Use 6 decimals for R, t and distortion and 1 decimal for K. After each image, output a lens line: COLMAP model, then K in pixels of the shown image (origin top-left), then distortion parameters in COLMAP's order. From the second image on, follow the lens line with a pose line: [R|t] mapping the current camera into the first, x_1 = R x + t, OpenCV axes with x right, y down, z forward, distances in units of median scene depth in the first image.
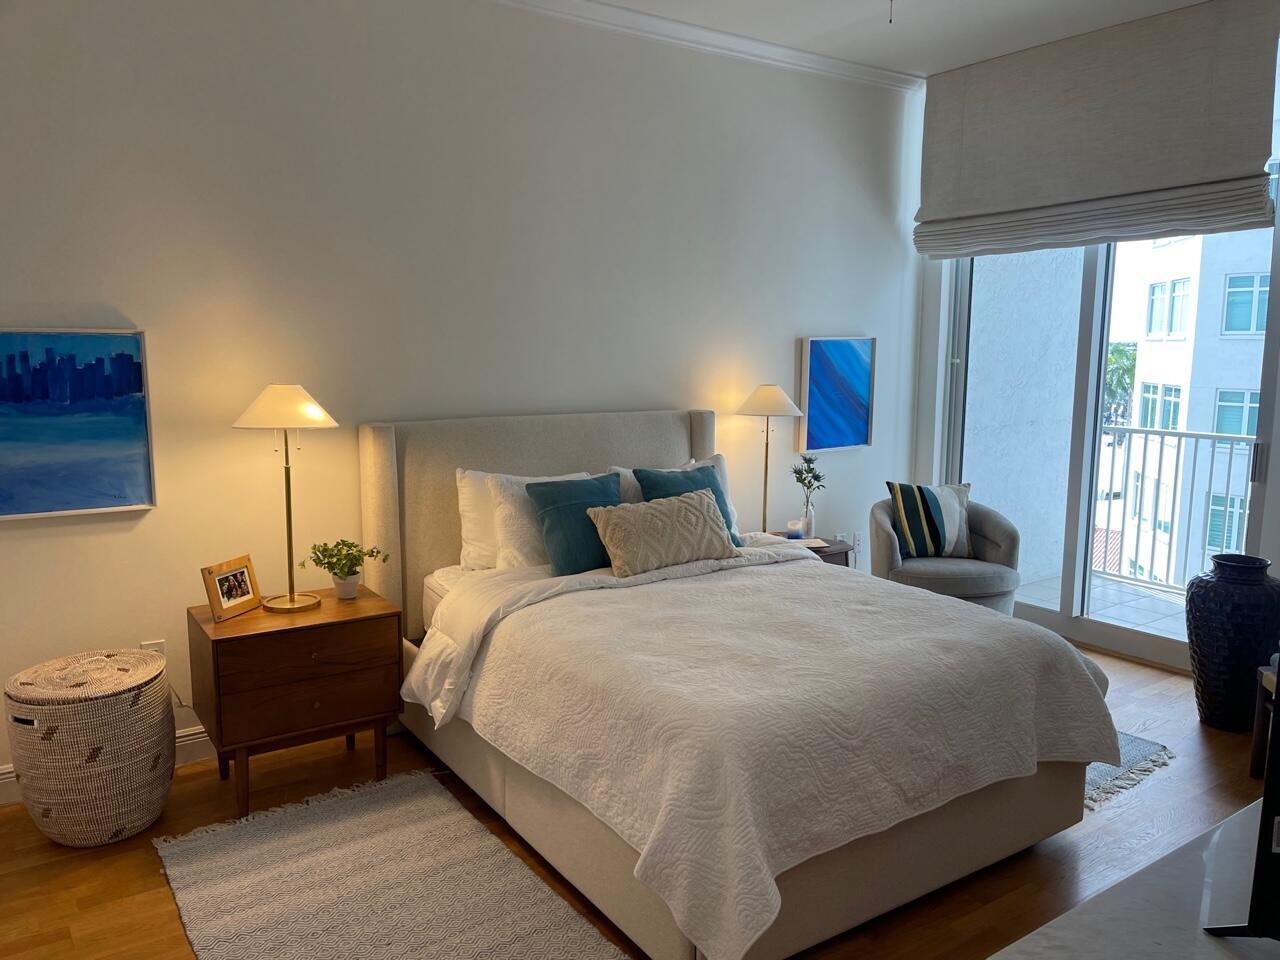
lens RADIAL K [[961.0, 0, 633.7], [0, 961.0, 478.7], [0, 0, 1]] dist [0.069801, -0.097985]
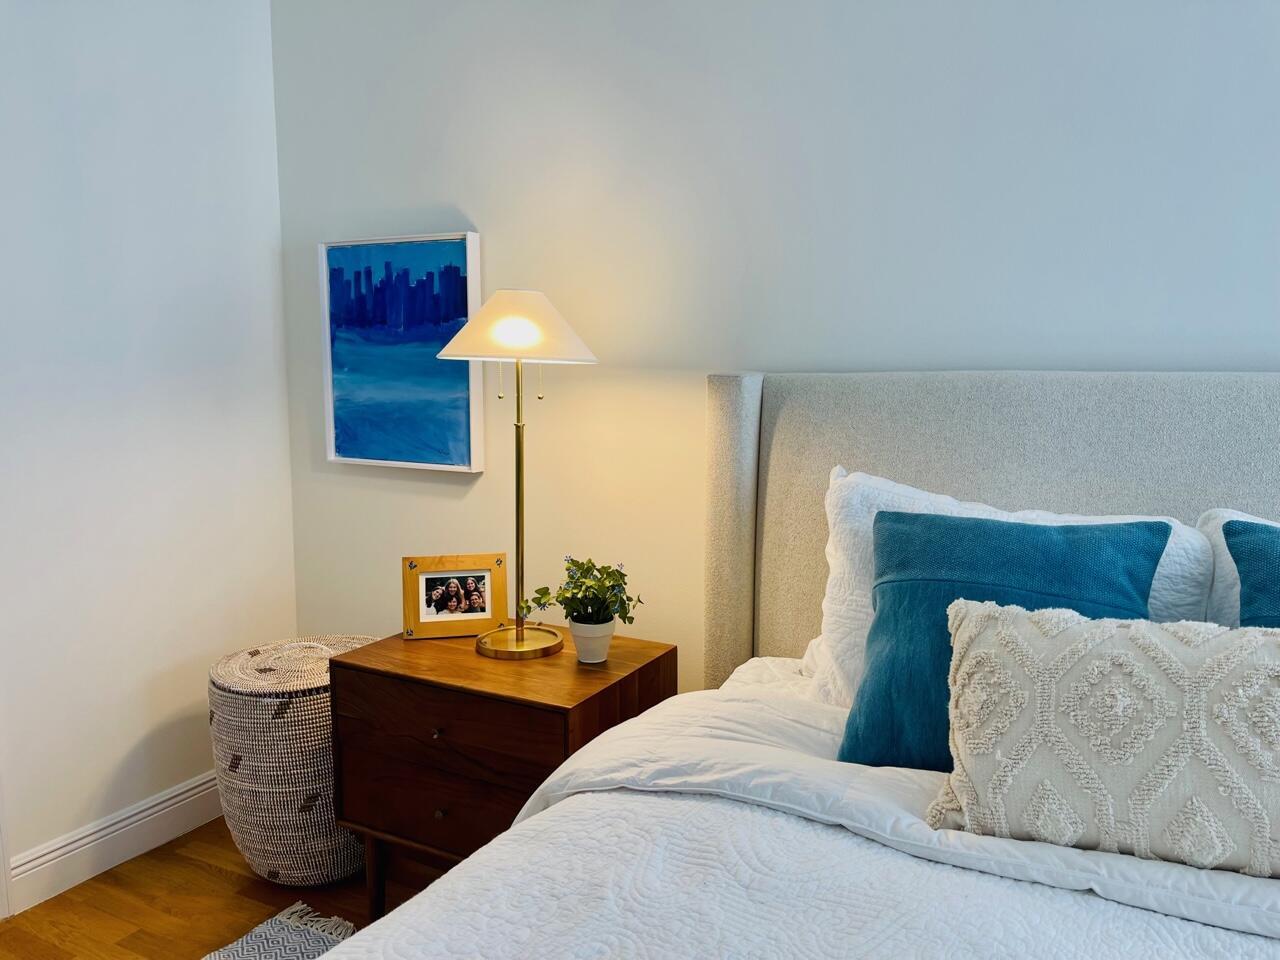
lens RADIAL K [[961.0, 0, 633.7], [0, 961.0, 478.7], [0, 0, 1]] dist [0.069801, -0.097985]
pose [[0.473175, 0.104273, -0.874776, 0.202068], [-0.120642, 0.991285, 0.052904, -0.017737], [0.872669, 0.080501, 0.481631, 0.690655]]
